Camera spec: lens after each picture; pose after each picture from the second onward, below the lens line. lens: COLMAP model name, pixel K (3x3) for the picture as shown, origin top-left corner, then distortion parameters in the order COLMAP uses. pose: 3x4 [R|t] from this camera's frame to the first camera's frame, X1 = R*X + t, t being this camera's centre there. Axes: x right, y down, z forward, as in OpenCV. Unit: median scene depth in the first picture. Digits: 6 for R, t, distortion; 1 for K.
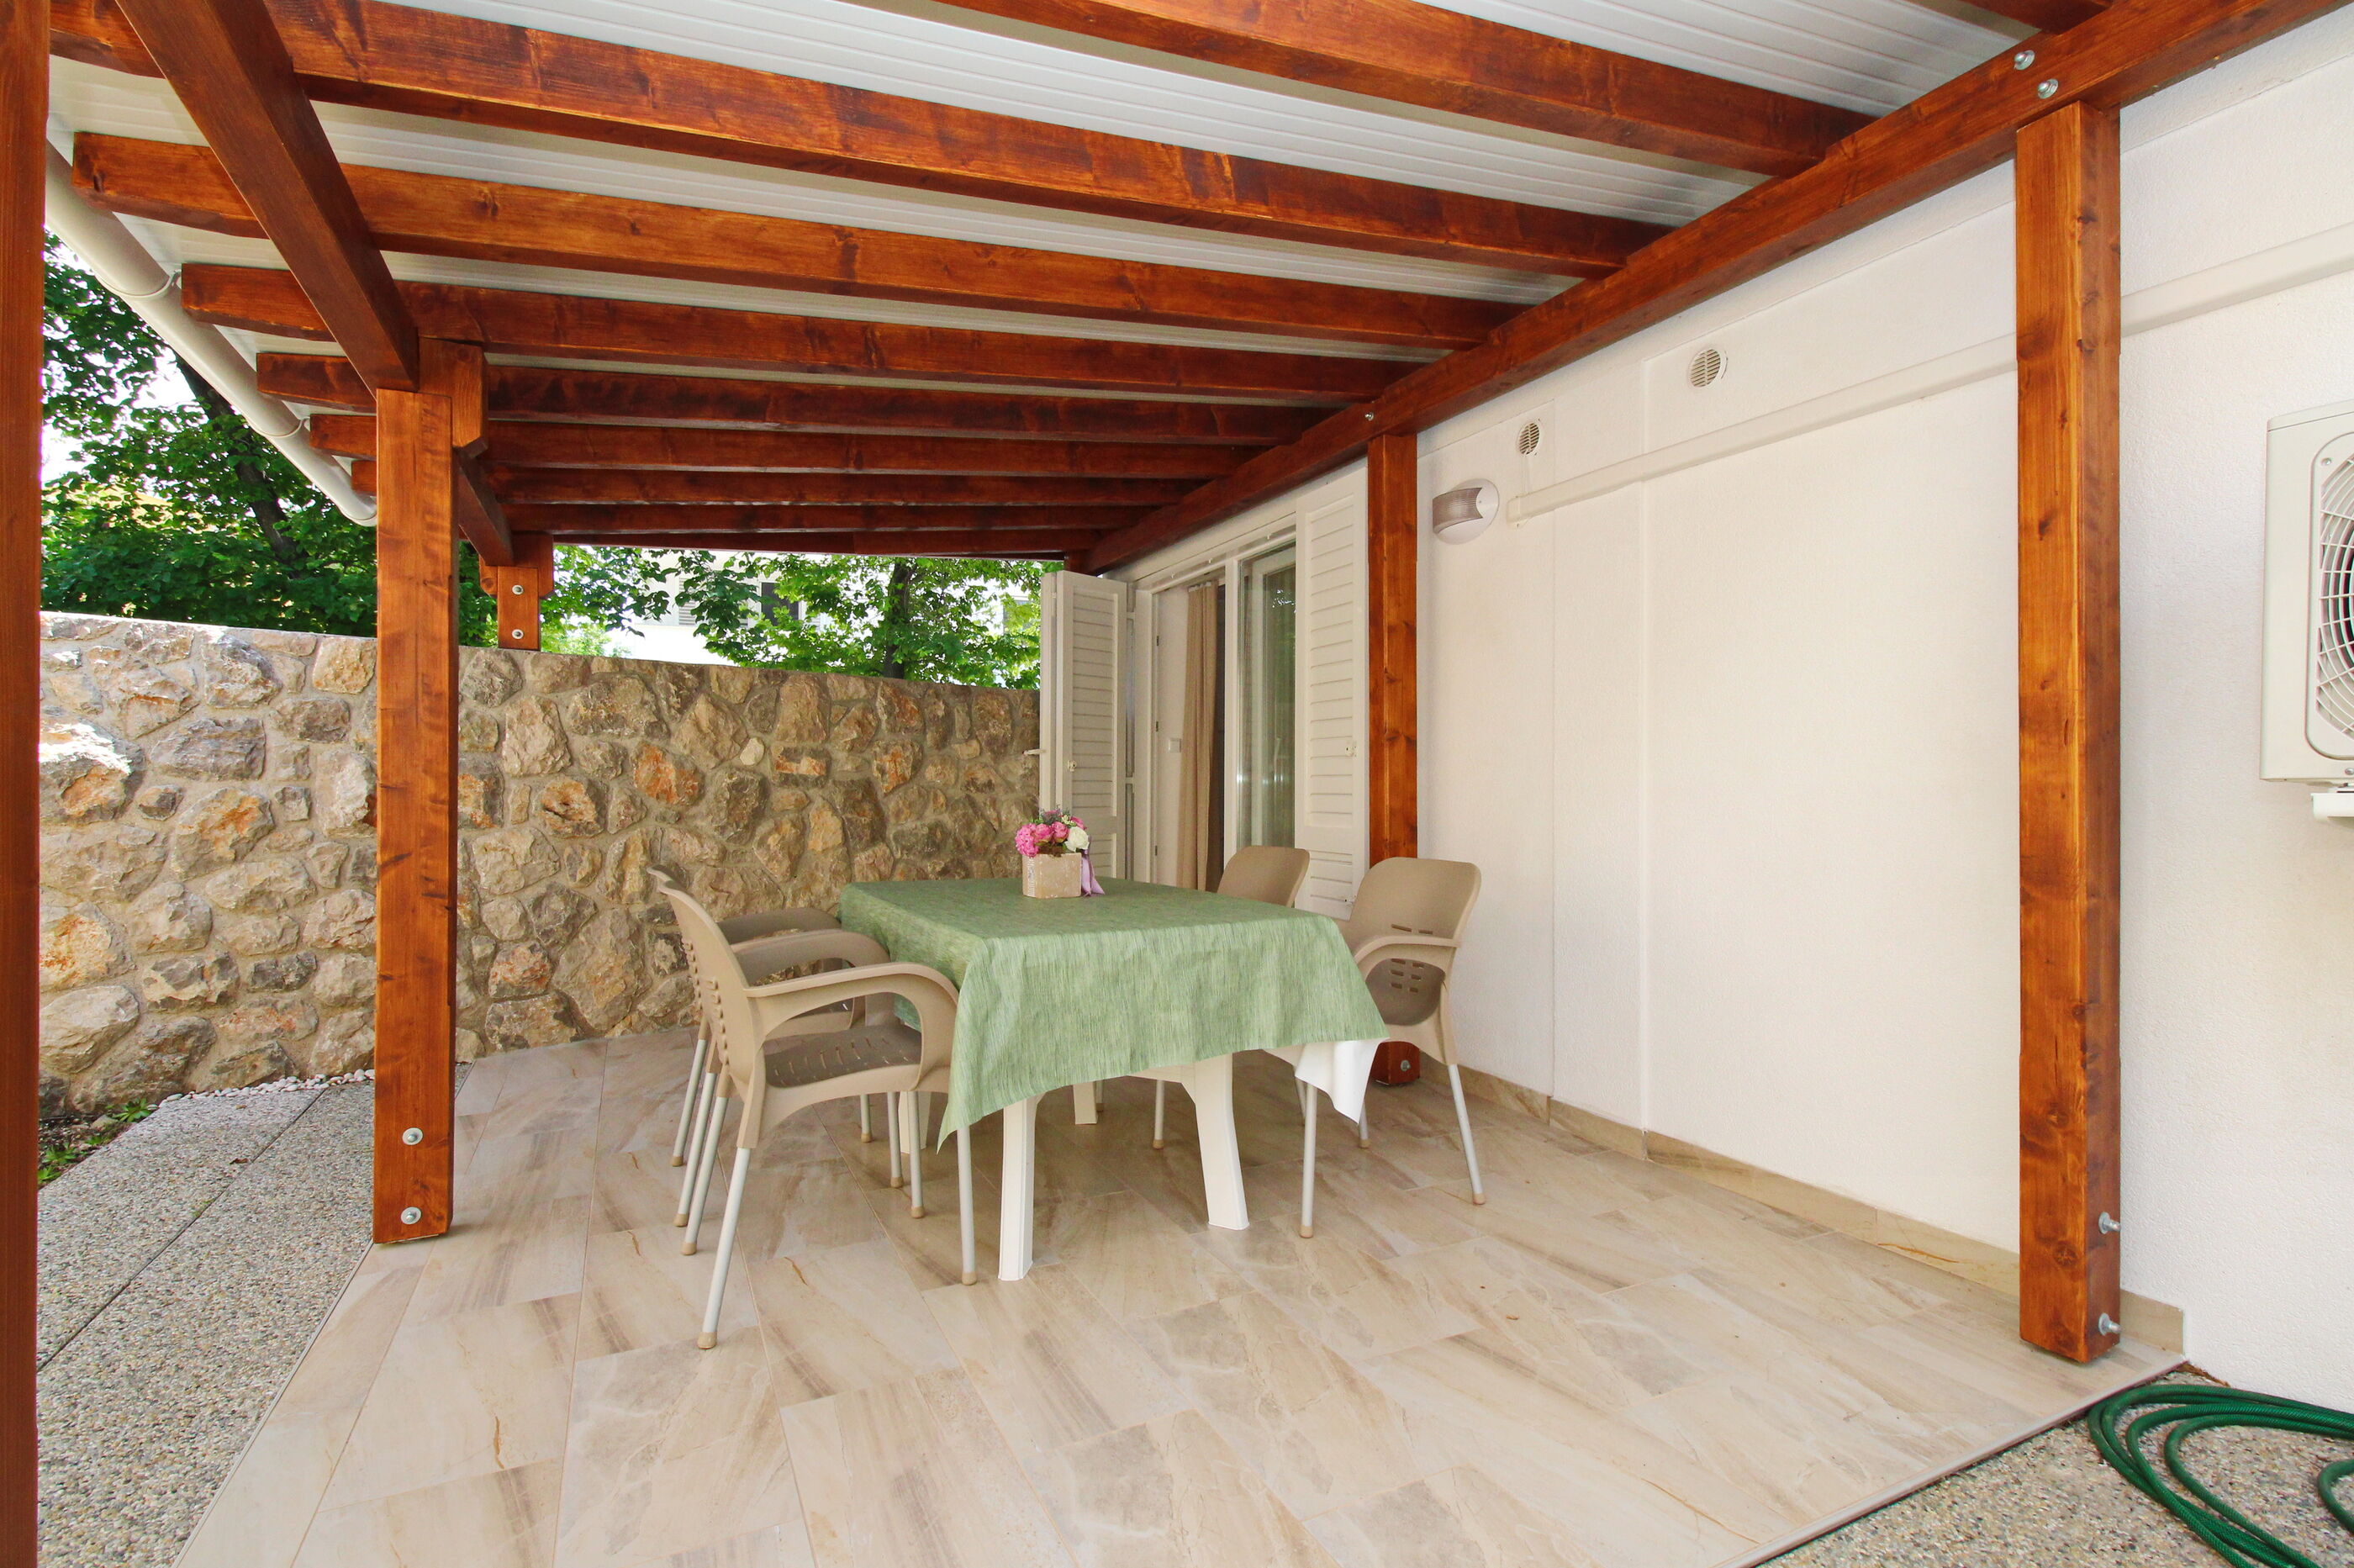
lens RADIAL K [[1134.8, 0, 1172.0], [0, 1134.8, 792.9], [0, 0, 1]] dist [0.019878, -0.008800]
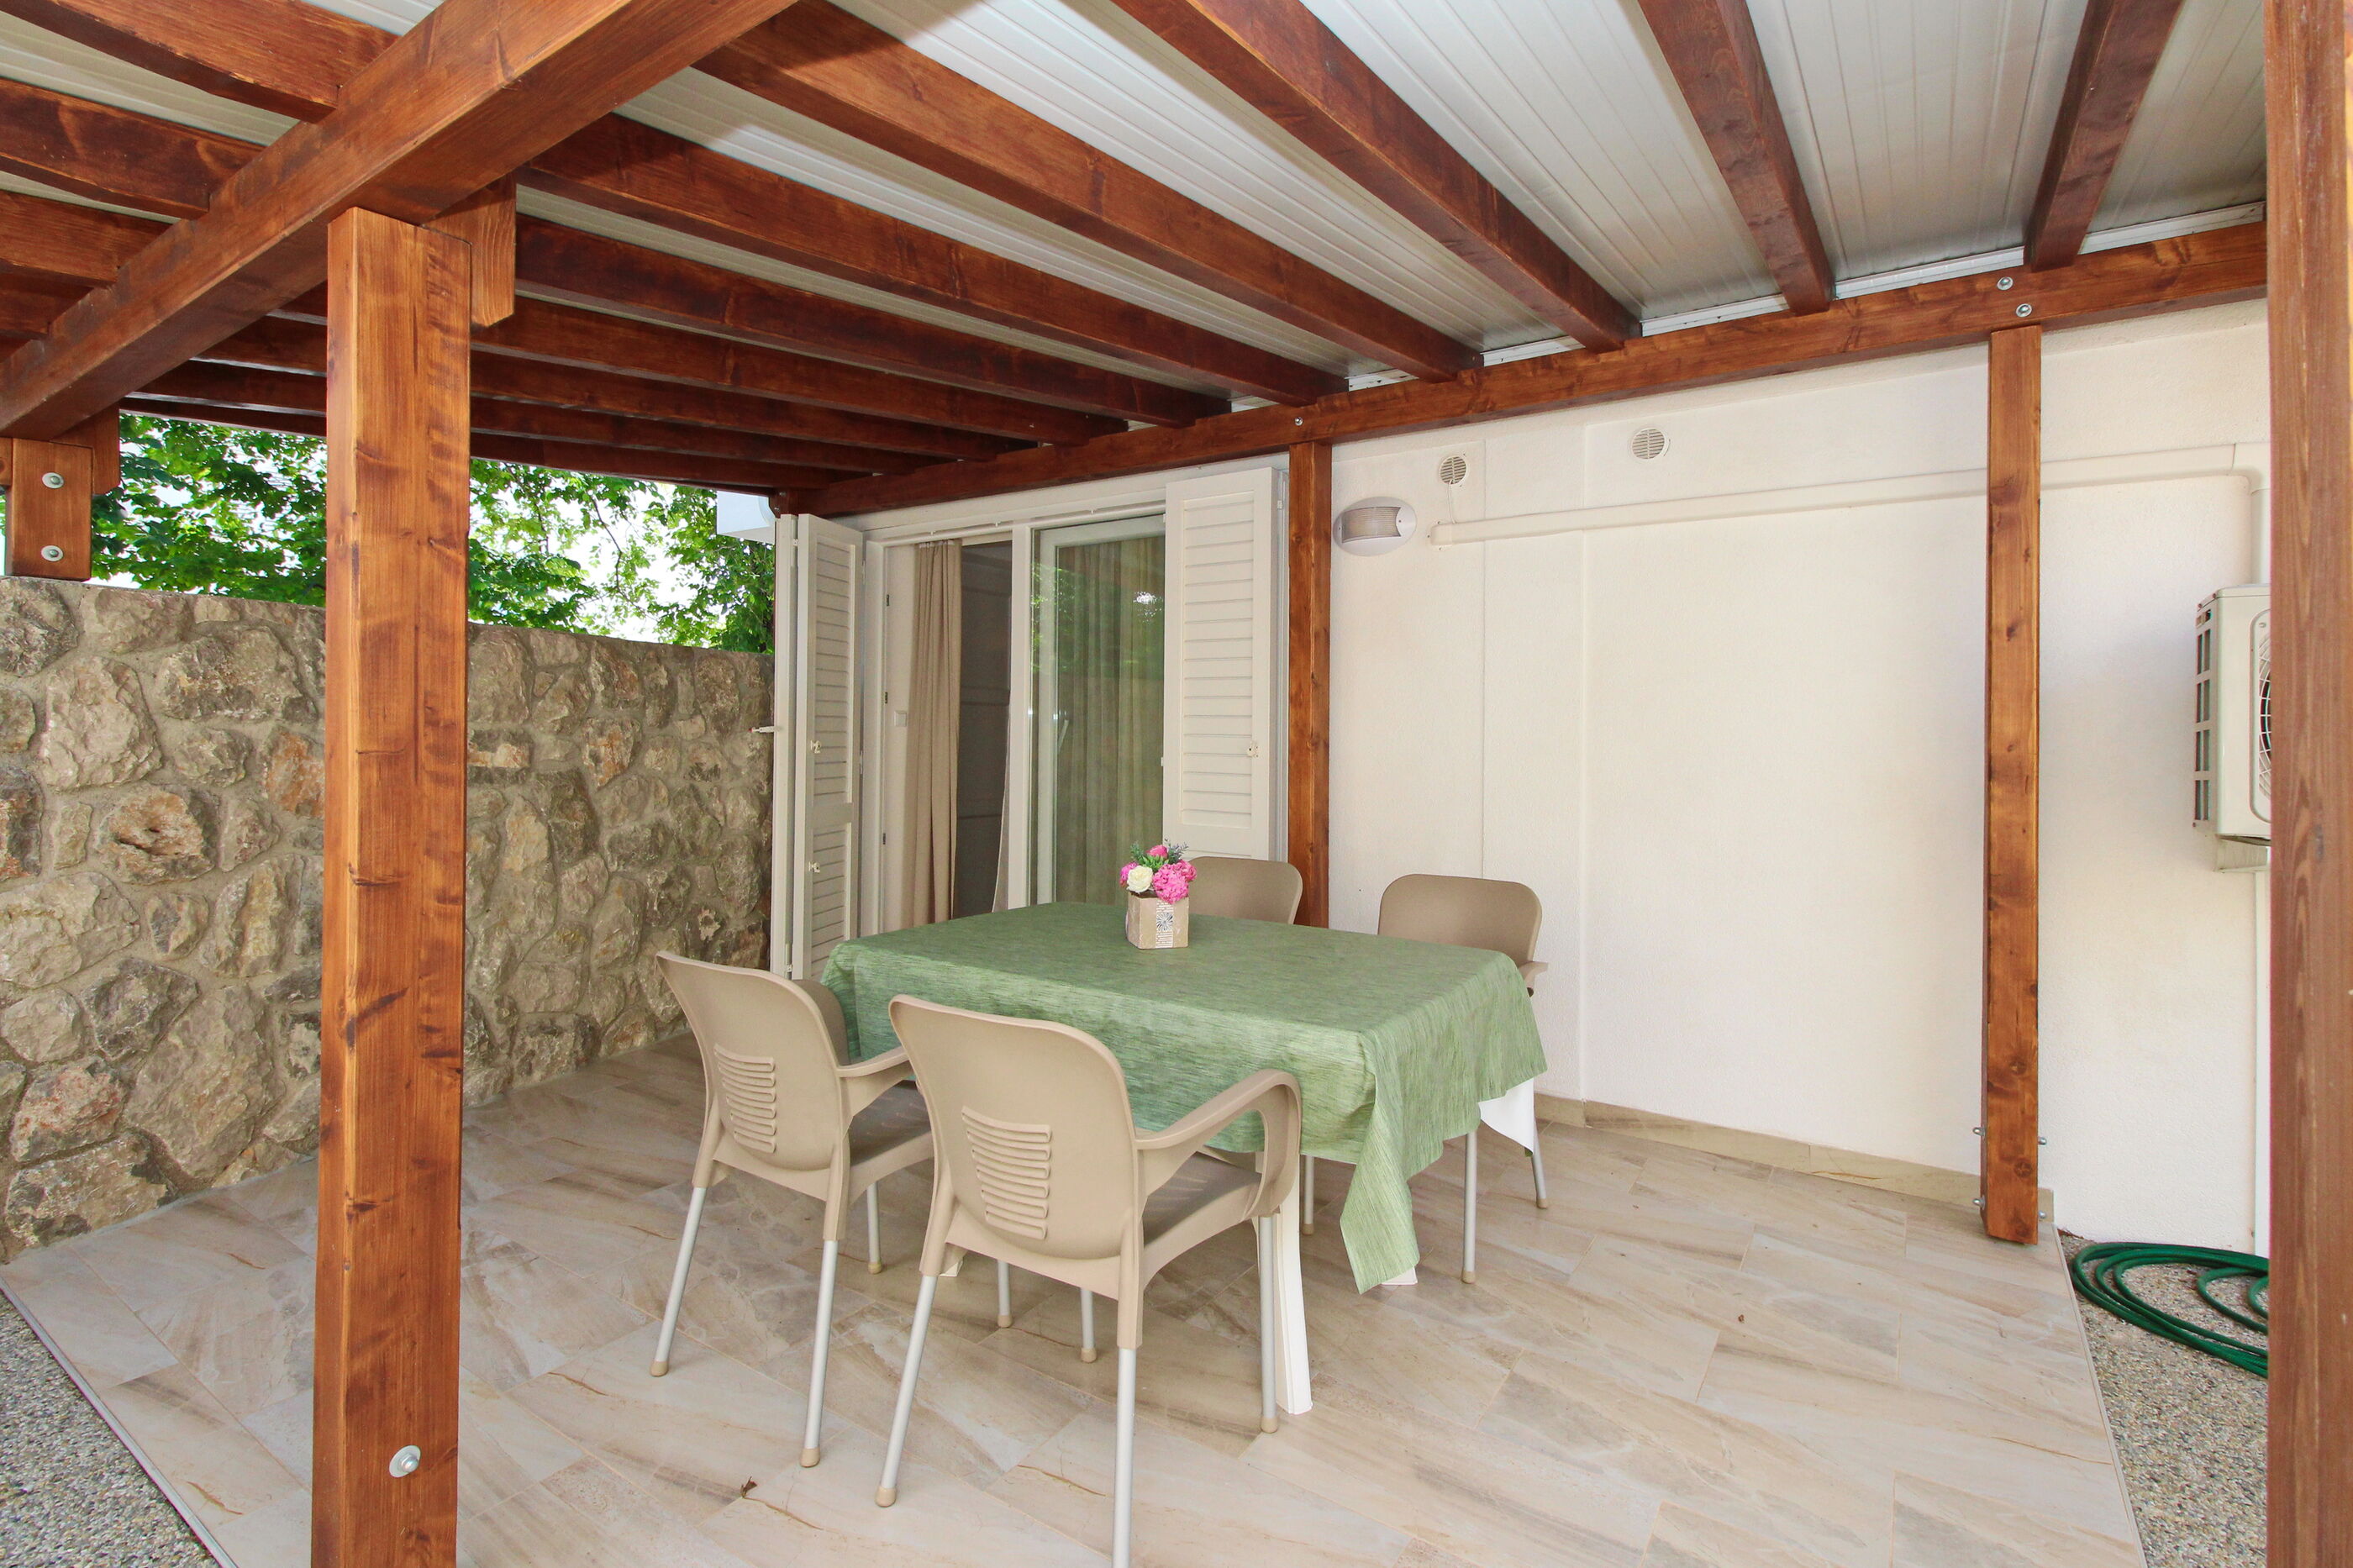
lens RADIAL K [[1134.2, 0, 1284.2], [0, 1134.2, 739.0], [0, 0, 1]] dist [0.019878, -0.008800]
pose [[0.857501, 0.008594, 0.514411, -0.383557], [-0.009795, 0.999952, -0.000377, -0.055430], [-0.514389, -0.004715, 0.857544, 0.163025]]
